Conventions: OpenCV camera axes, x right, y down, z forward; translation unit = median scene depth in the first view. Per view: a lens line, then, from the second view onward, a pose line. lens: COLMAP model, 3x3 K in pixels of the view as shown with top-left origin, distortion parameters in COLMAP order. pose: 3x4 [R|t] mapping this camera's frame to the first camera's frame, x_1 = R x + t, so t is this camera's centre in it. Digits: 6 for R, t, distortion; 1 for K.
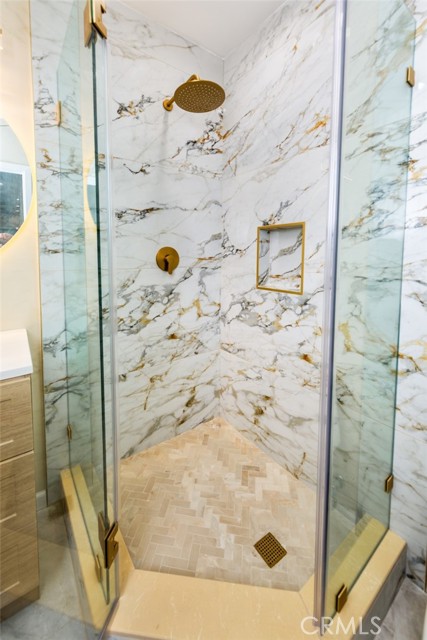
lens RADIAL K [[262.0, 0, 211.5], [0, 262.0, 277.5], [0, 0, 1]] dist [0.007208, -0.000743]
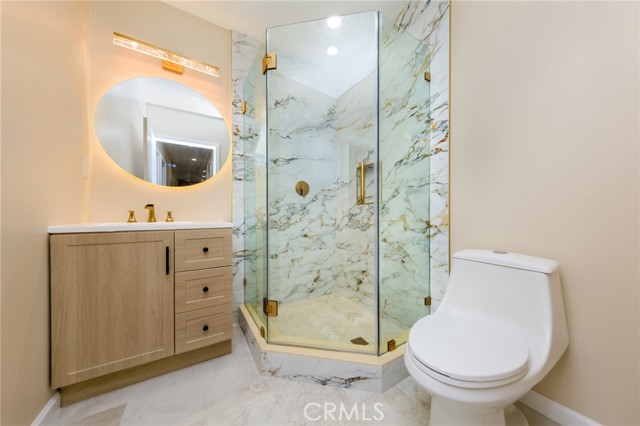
lens RADIAL K [[205.7, 0, 325.0], [0, 205.7, 214.0], [0, 0, 1]] dist [0.006382, -0.000268]
pose [[0.996708, -0.013618, -0.079920, 0.087993], [0.006751, 0.996309, -0.085577, 0.233475], [0.080790, 0.084756, 0.993121, -0.305044]]
